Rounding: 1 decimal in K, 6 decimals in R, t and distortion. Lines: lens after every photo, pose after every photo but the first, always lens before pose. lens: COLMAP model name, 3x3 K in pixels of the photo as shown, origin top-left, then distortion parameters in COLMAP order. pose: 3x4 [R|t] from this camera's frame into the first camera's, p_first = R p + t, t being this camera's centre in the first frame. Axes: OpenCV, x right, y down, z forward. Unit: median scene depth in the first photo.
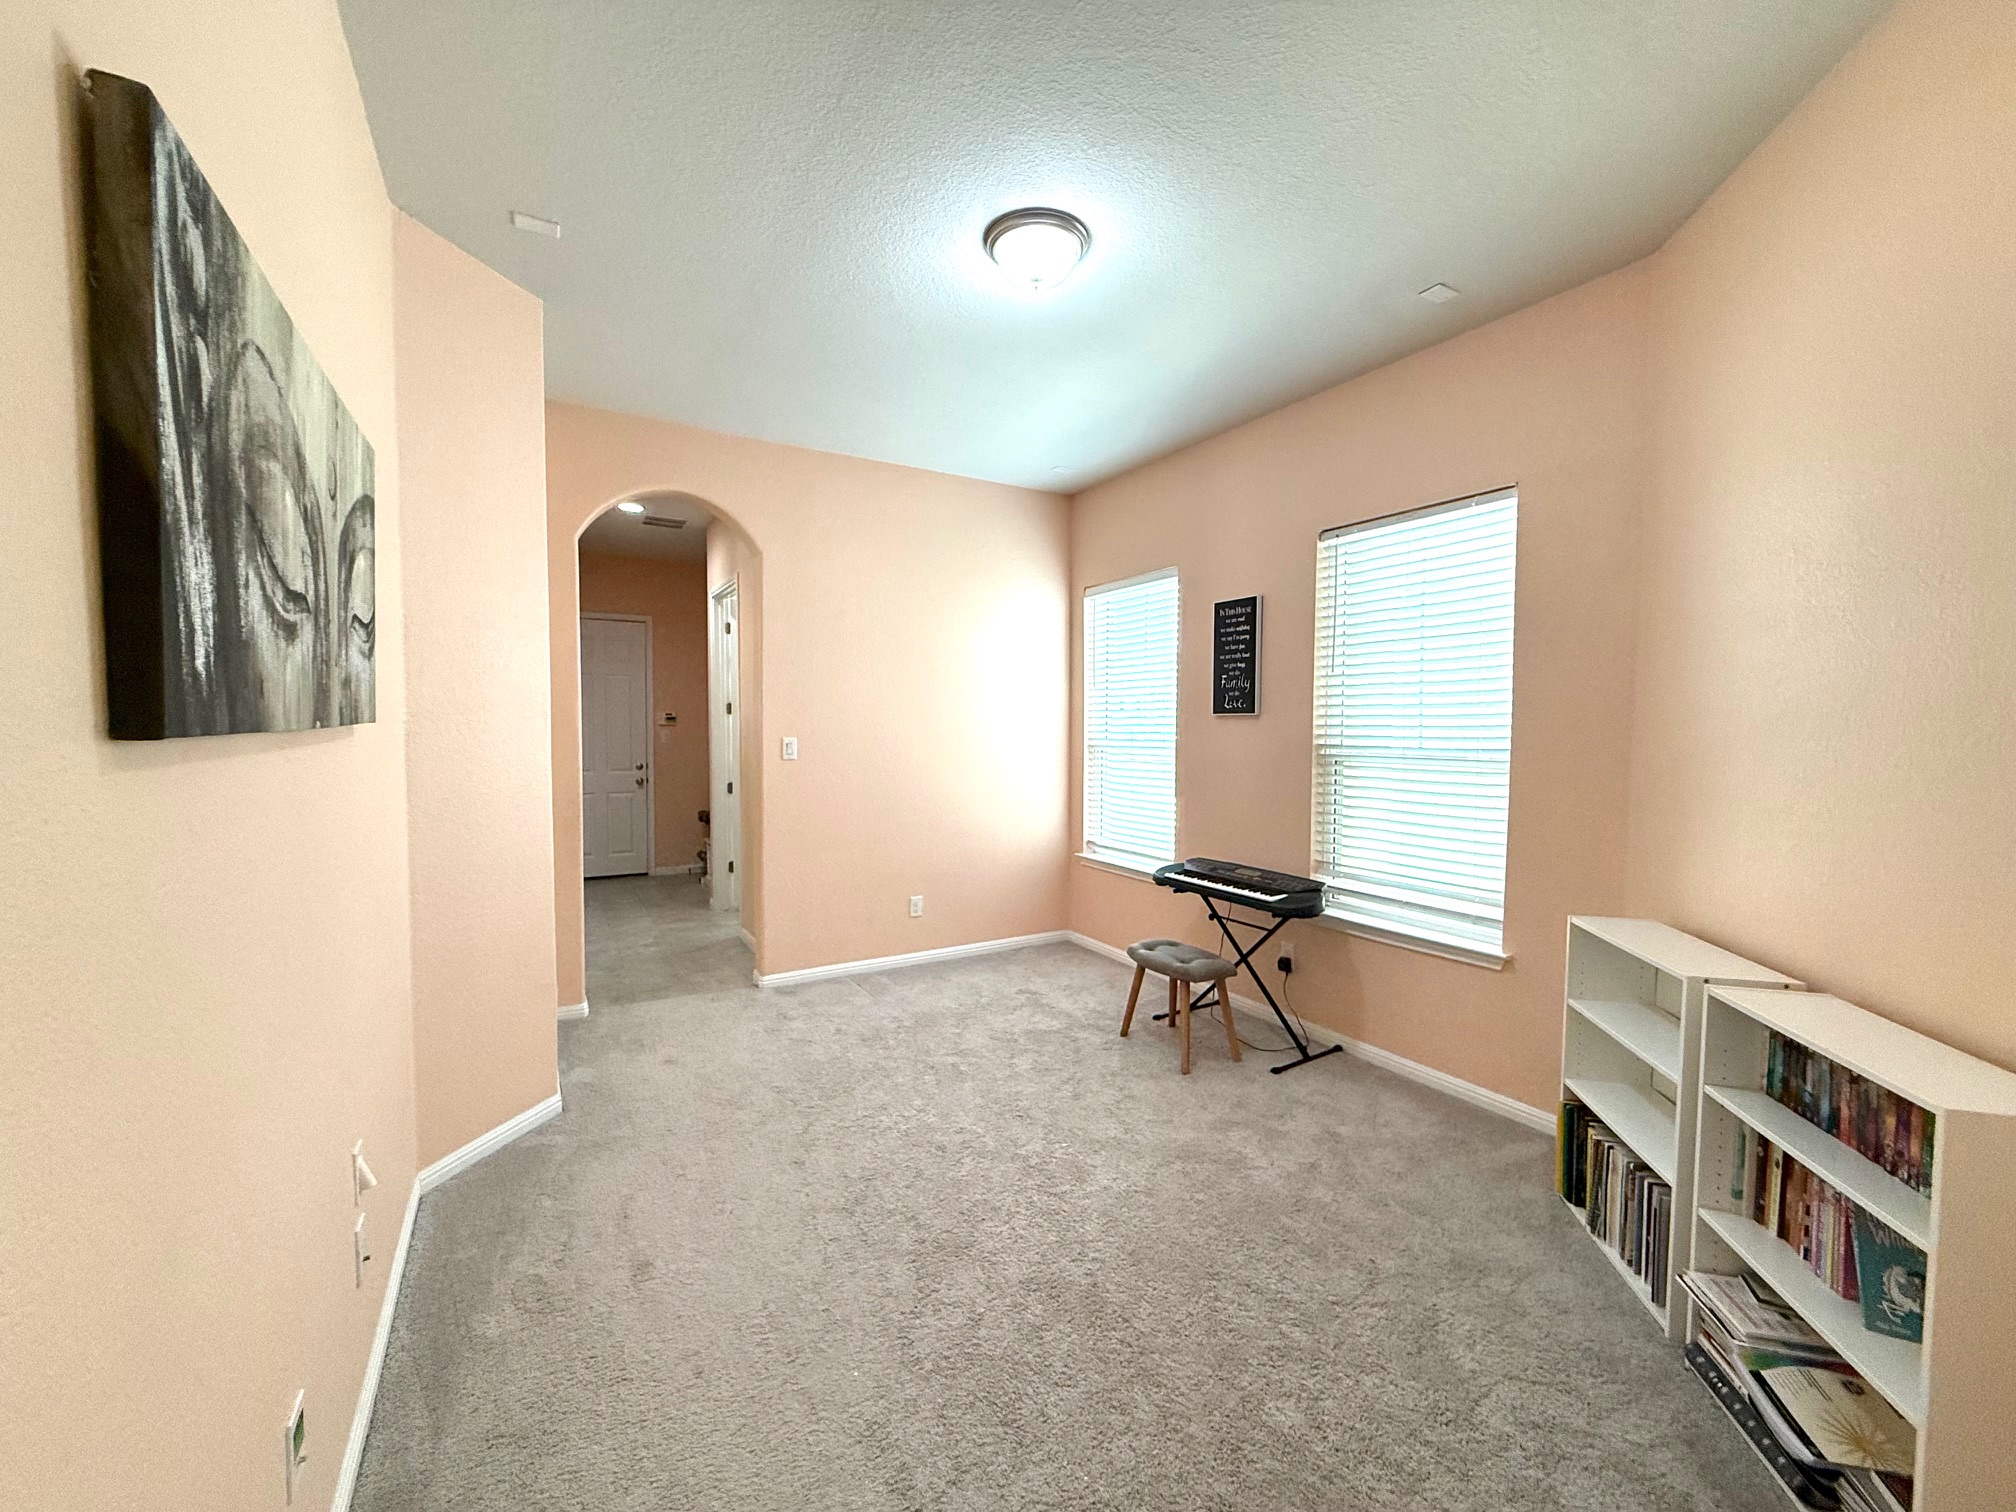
lens RADIAL K [[805.0, 0, 1003.3], [0, 805.0, 756.3], [0, 0, 1]] dist [-0.000679, -0.000244]
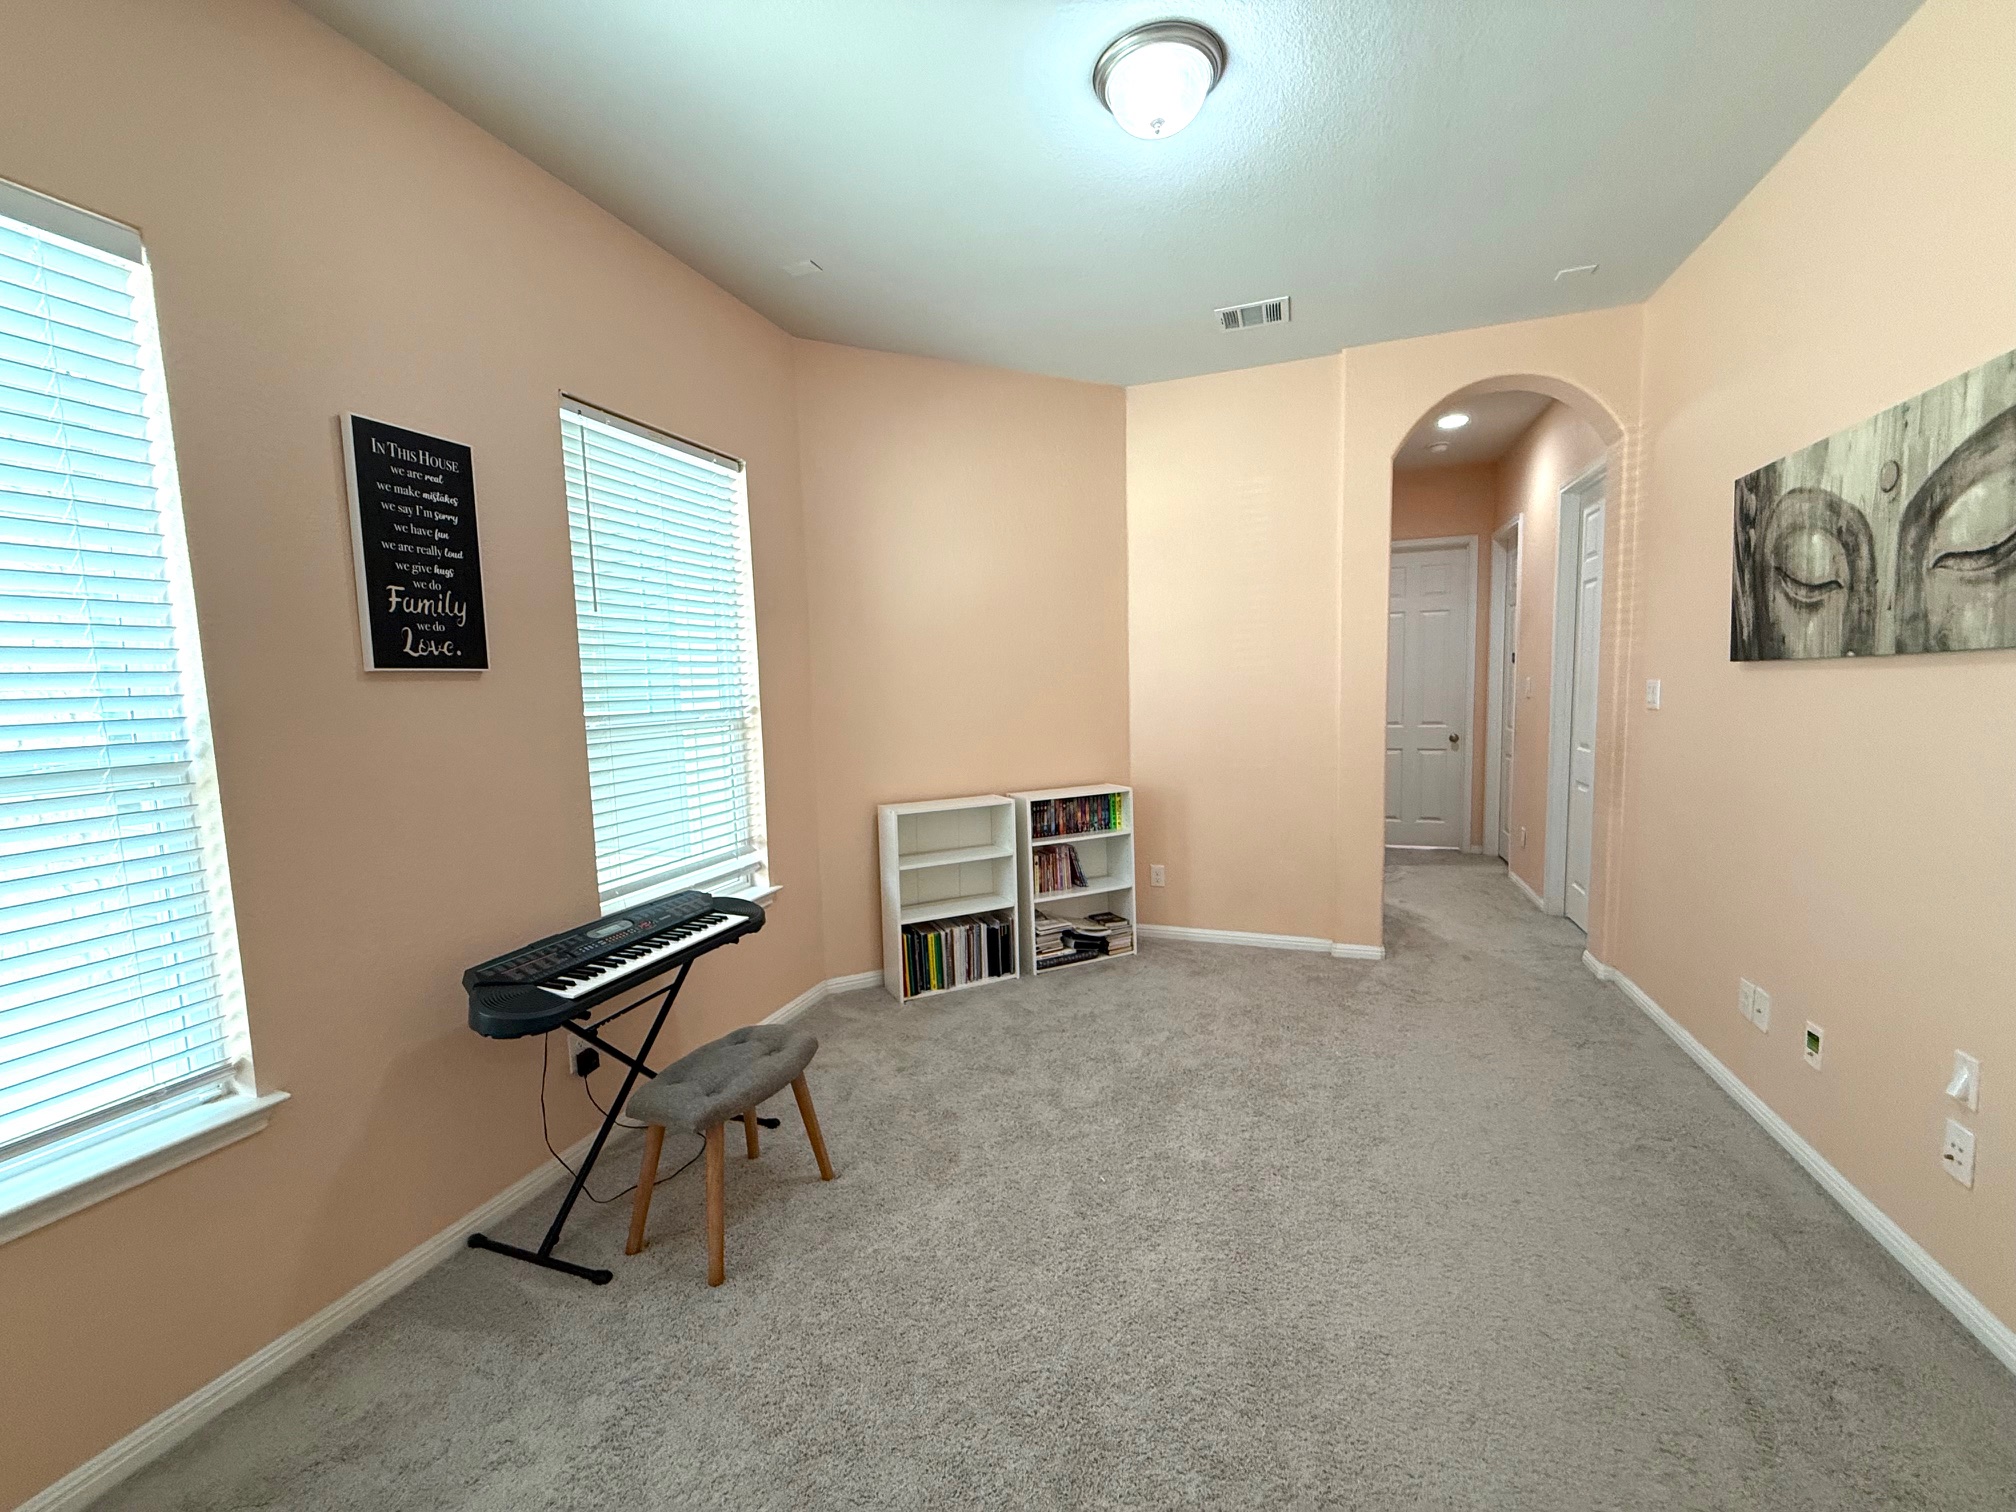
lens RADIAL K [[805.0, 0, 1003.3], [0, 805.0, 756.3], [0, 0, 1]] dist [-0.000679, -0.000244]
pose [[-0.635378, -0.057057, 0.770091, -0.329479], [0.056242, 0.991198, 0.119843, -0.039718], [-0.770151, 0.119457, -0.626576, 1.073882]]
